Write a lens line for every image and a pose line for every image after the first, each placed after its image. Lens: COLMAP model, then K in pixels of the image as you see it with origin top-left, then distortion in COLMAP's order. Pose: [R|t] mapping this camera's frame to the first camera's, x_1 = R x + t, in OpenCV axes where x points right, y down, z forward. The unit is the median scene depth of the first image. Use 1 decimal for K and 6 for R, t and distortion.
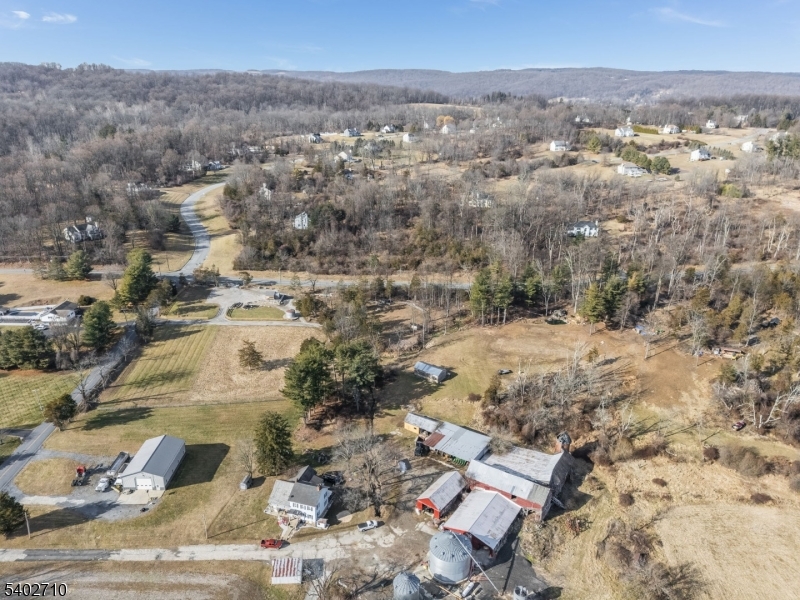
lens RADIAL K [[586.3, 0, 400.0], [0, 586.3, 300.0], [0, 0, 1]] dist [0.081095, -0.072081]
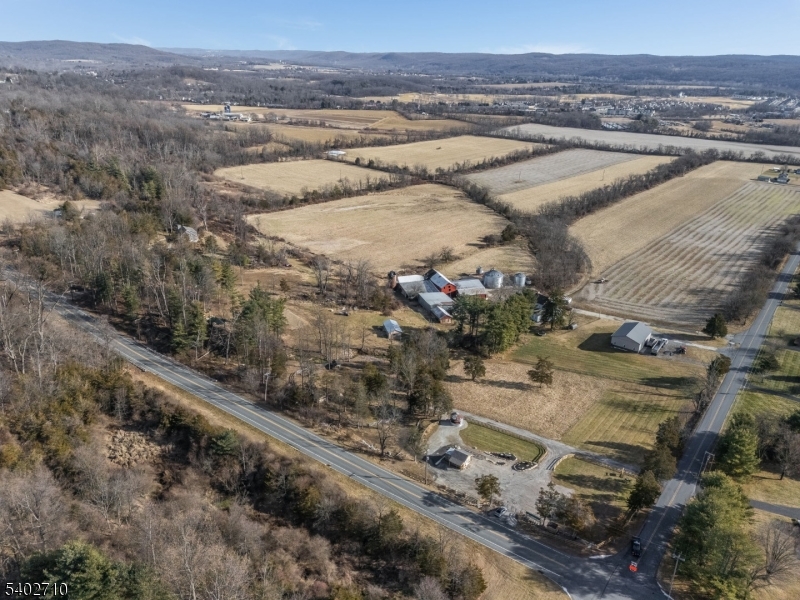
lens RADIAL K [[586.3, 0, 400.0], [0, 586.3, 300.0], [0, 0, 1]] dist [0.081095, -0.072081]
pose [[-0.794556, -0.255788, 0.550685, -0.798842], [0.186025, 0.760779, 0.621780, -0.872505], [-0.577993, 0.596480, -0.556898, 2.256354]]
